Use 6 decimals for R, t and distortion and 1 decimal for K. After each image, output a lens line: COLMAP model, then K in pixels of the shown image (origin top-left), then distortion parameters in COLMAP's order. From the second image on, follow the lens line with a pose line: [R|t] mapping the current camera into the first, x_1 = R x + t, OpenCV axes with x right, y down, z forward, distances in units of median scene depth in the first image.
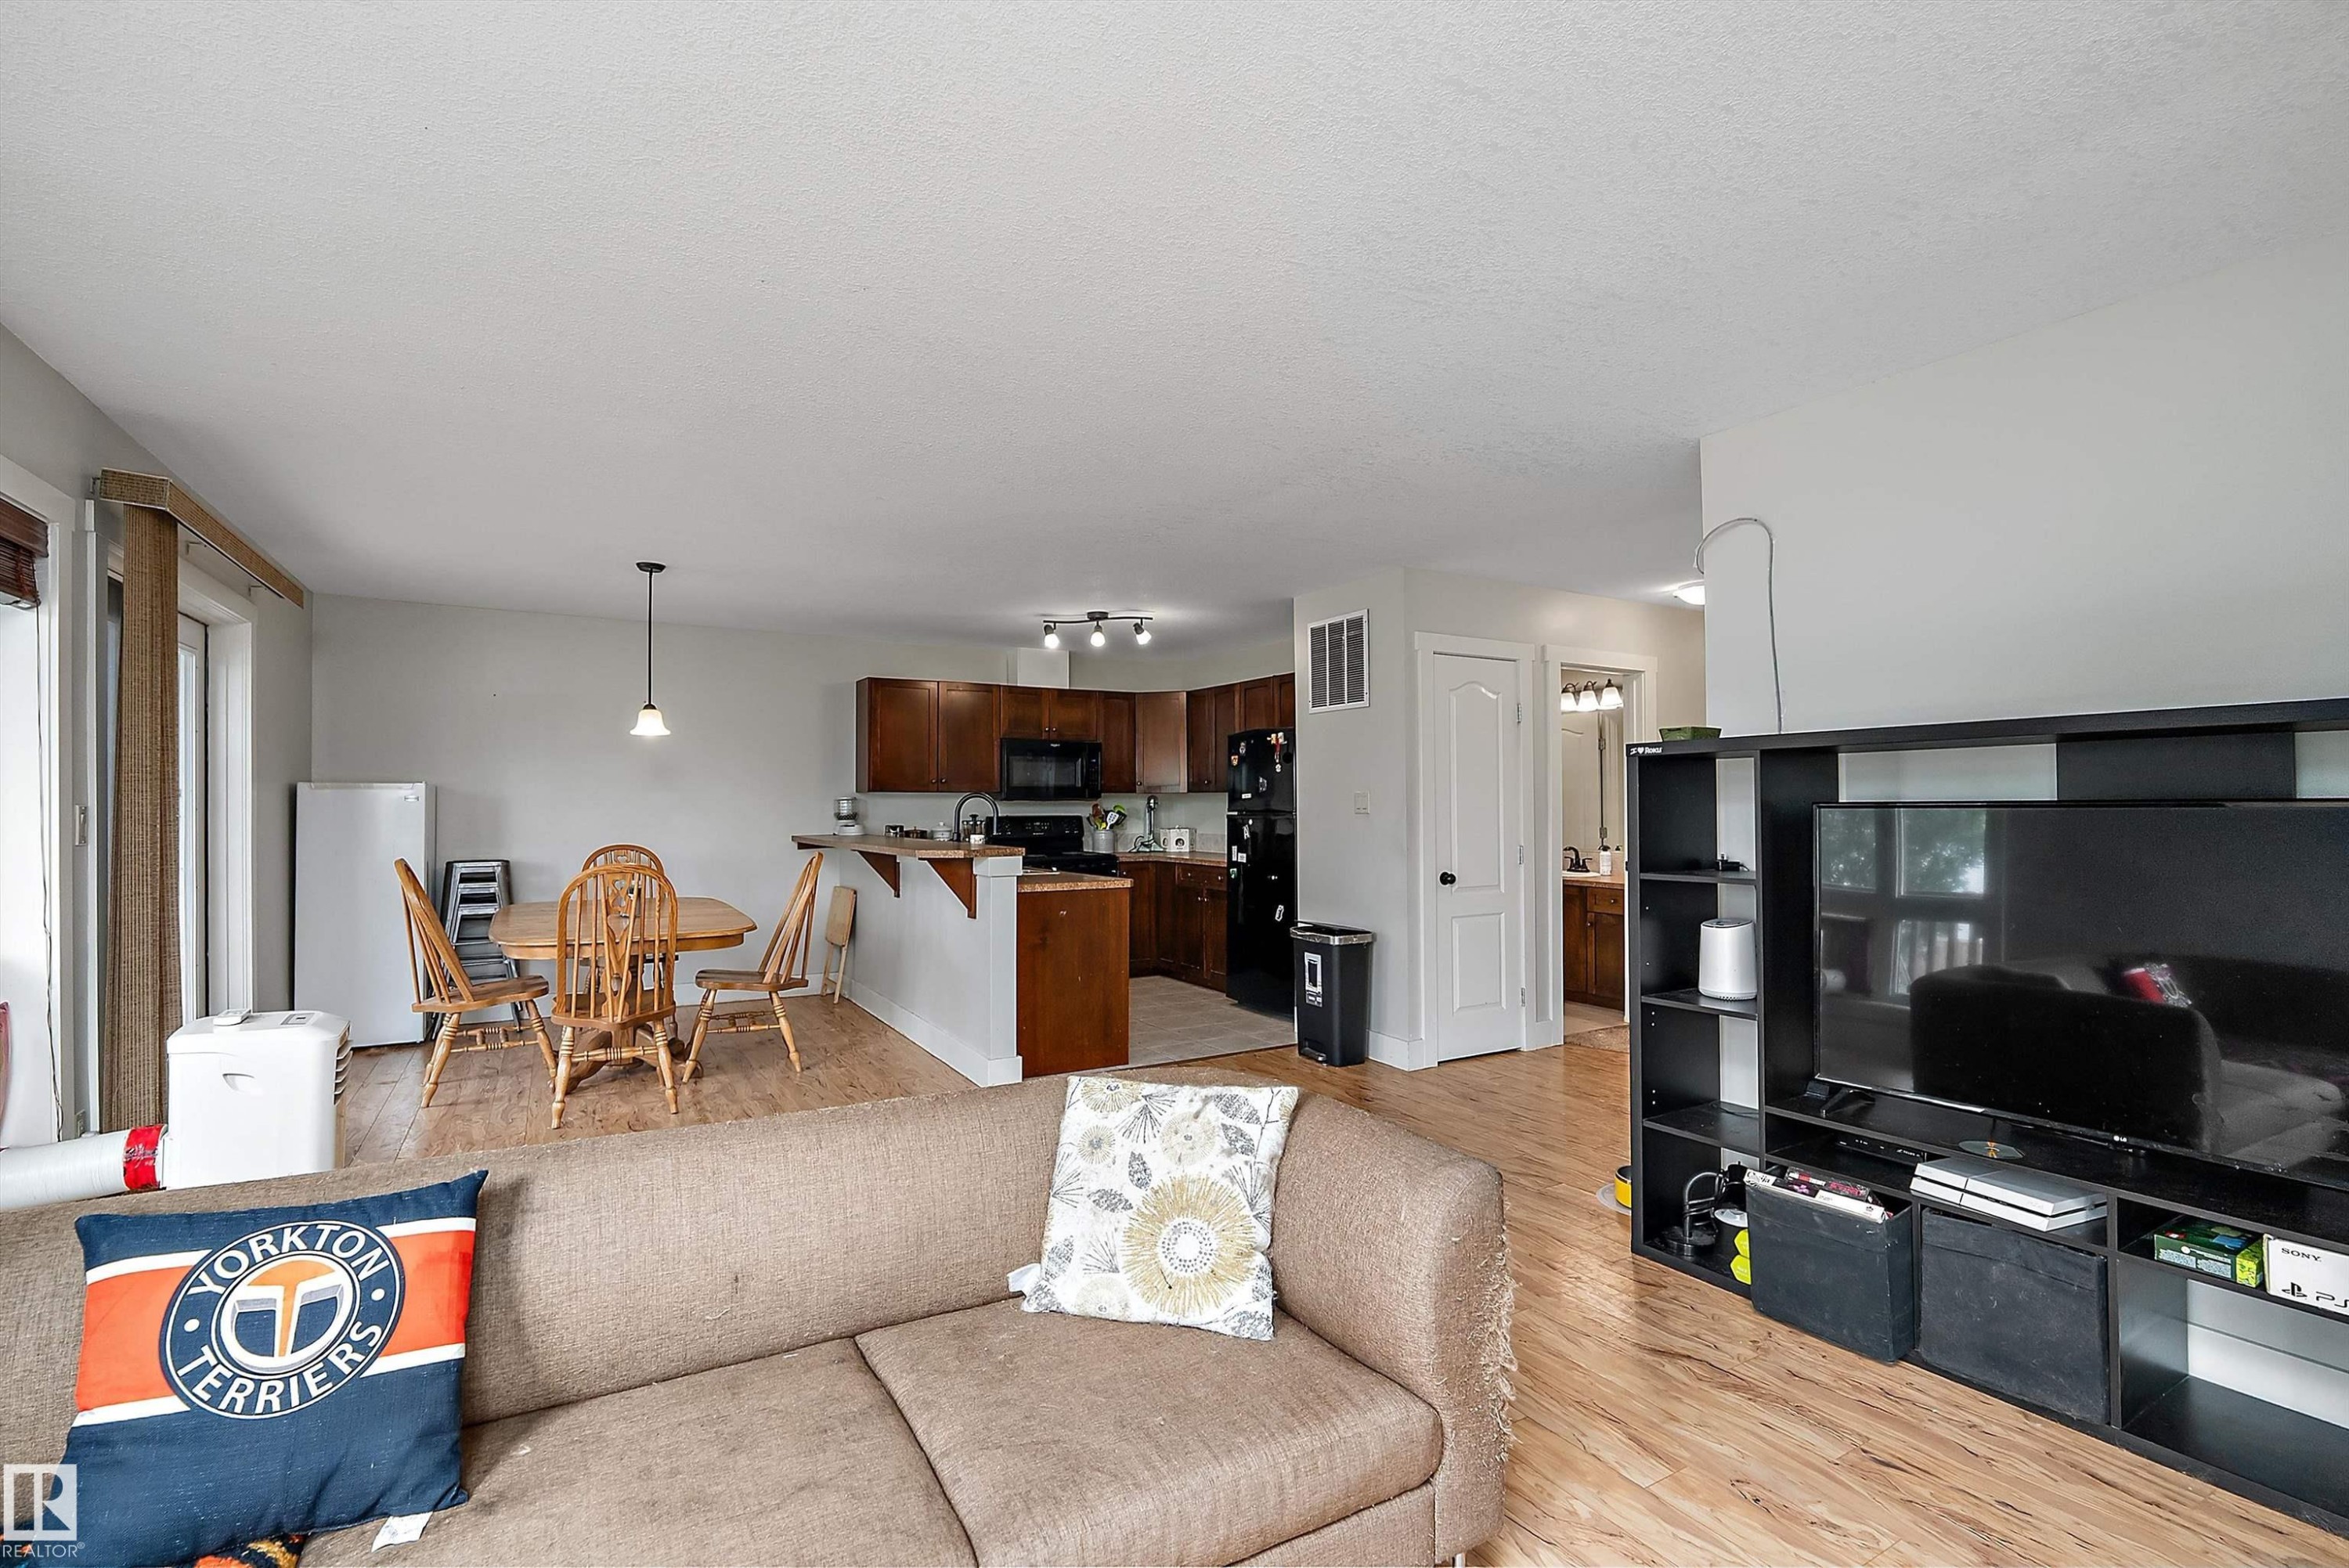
lens RADIAL K [[1054.2, 0, 1168.9], [0, 1054.2, 787.4], [0, 0, 1]] dist [-0.012050, 0.002808]
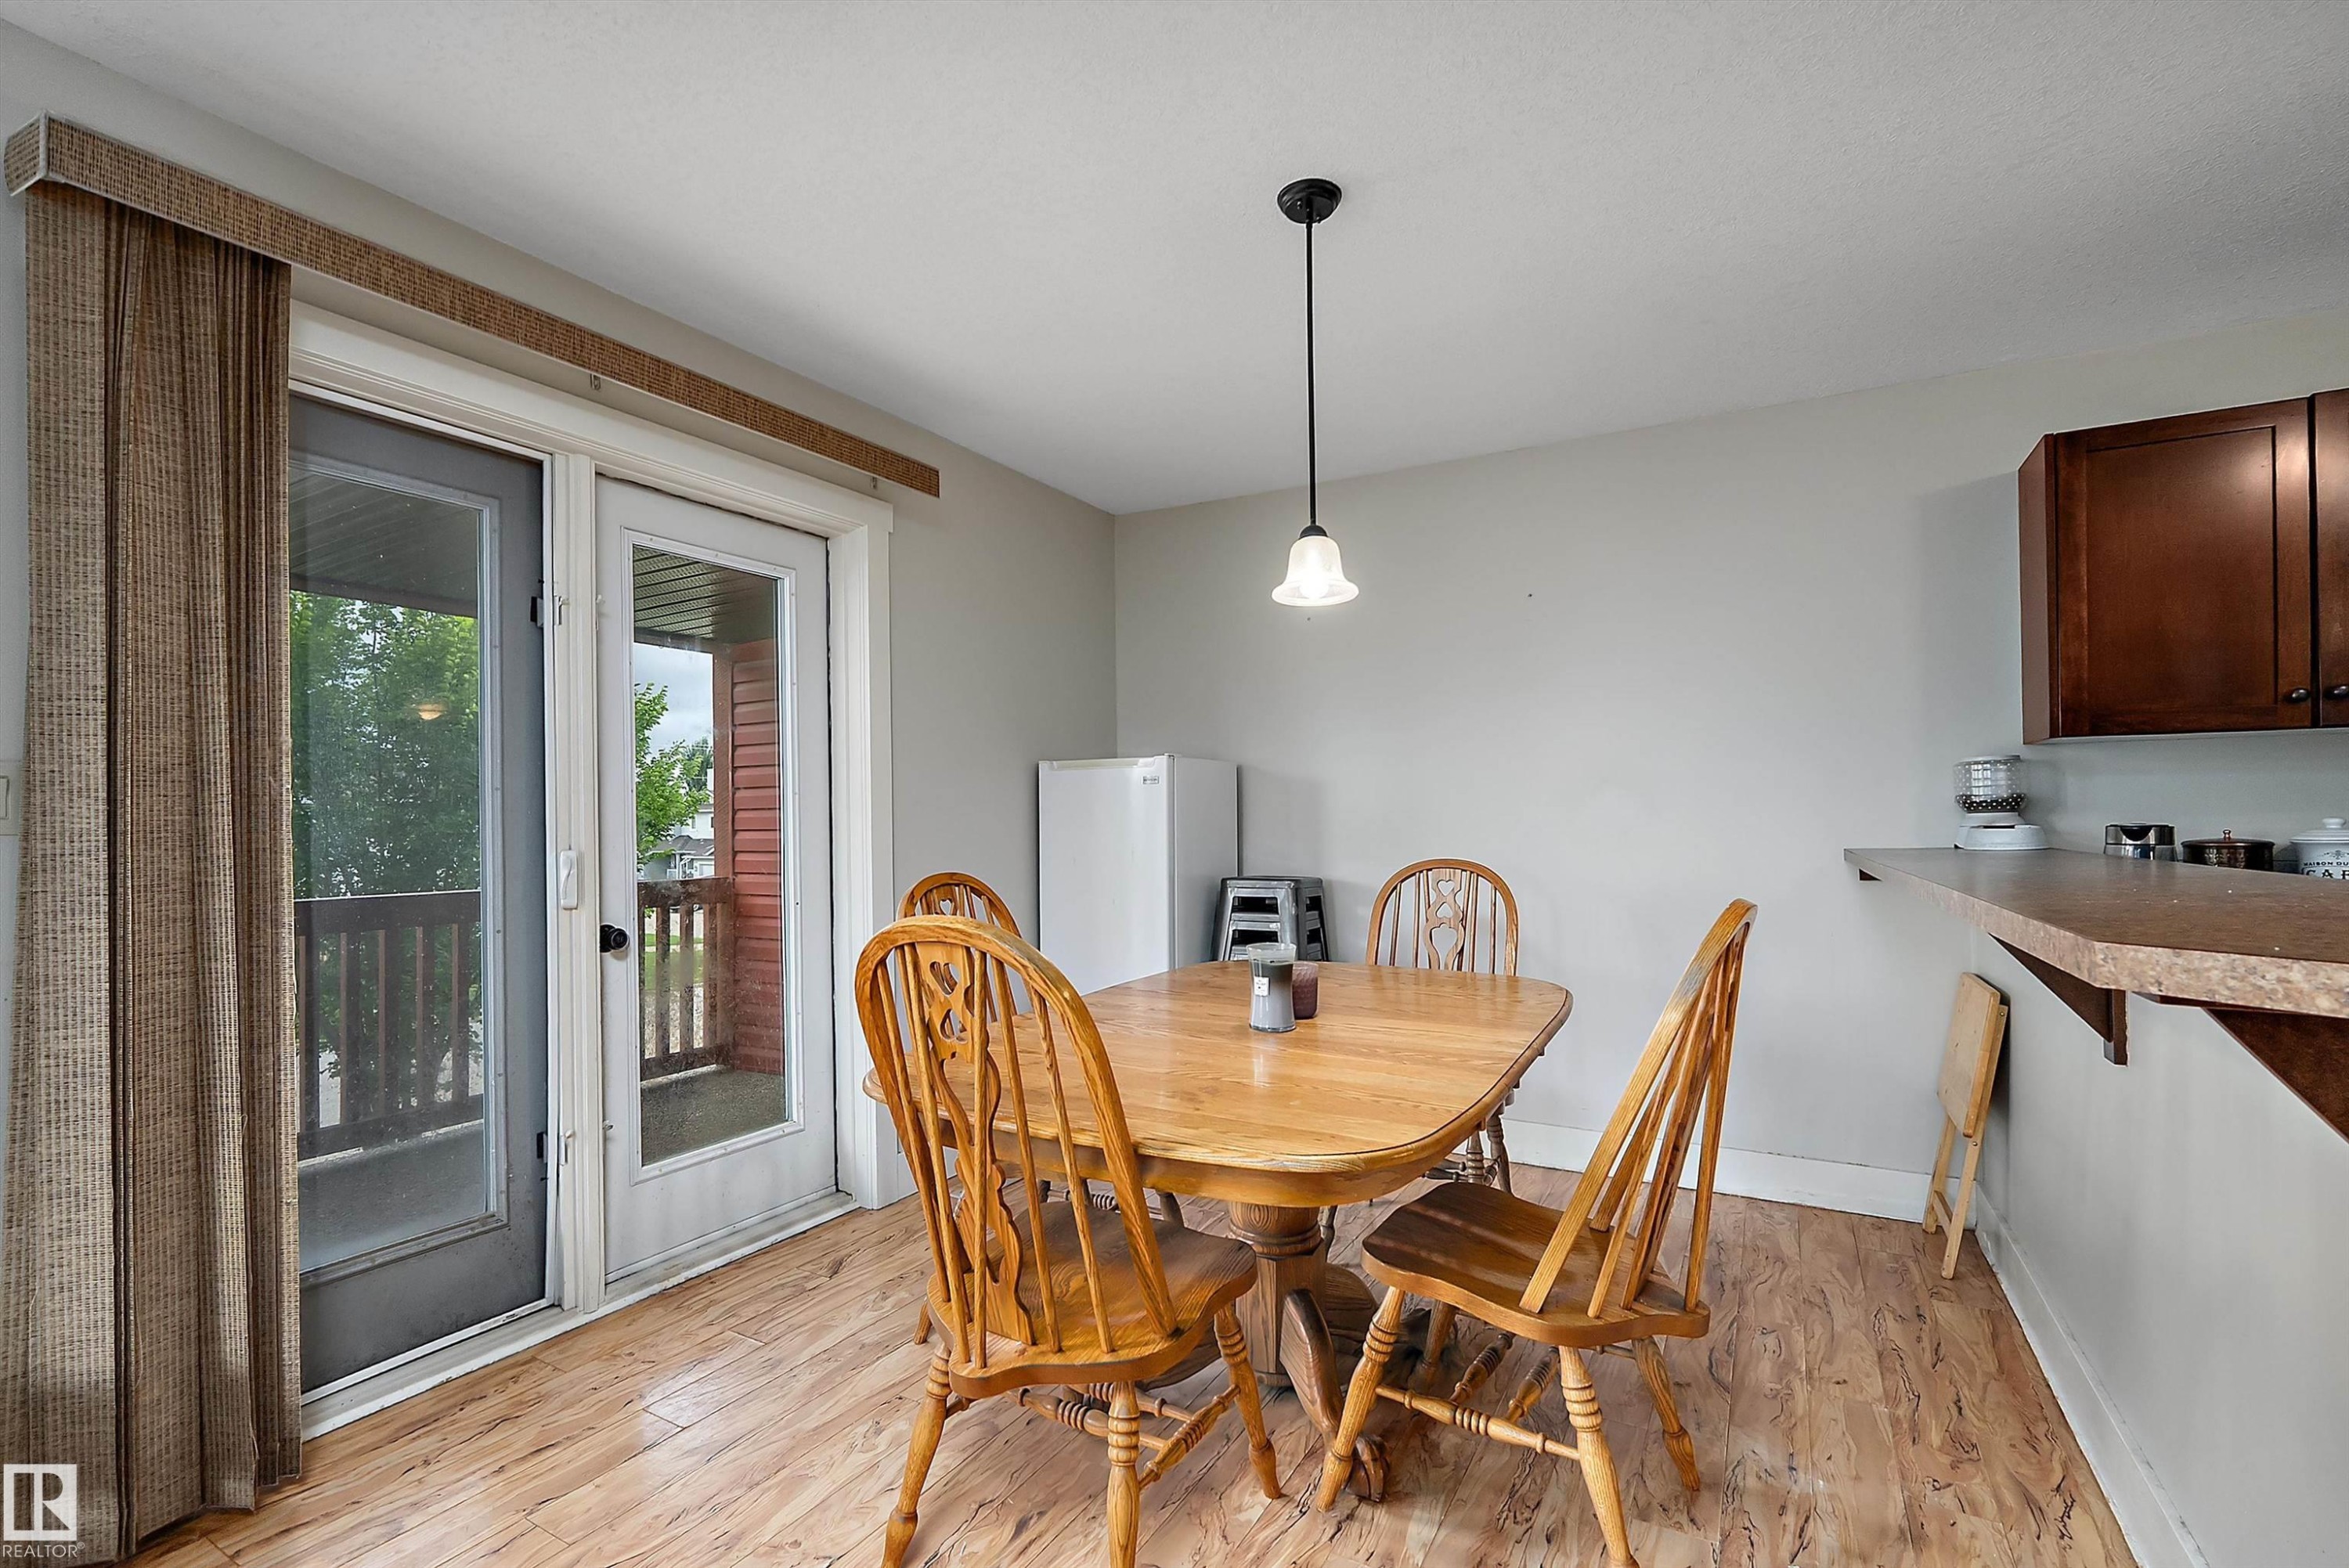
lens RADIAL K [[1054.2, 0, 1160.1], [0, 1054.2, 820.7], [0, 0, 1]] dist [-0.012050, 0.002808]
pose [[0.491782, -0.004406, -0.870707, -0.126148], [0.022266, 0.999724, 0.007516, 0.026628], [0.870433, -0.023083, 0.491745, 0.586642]]
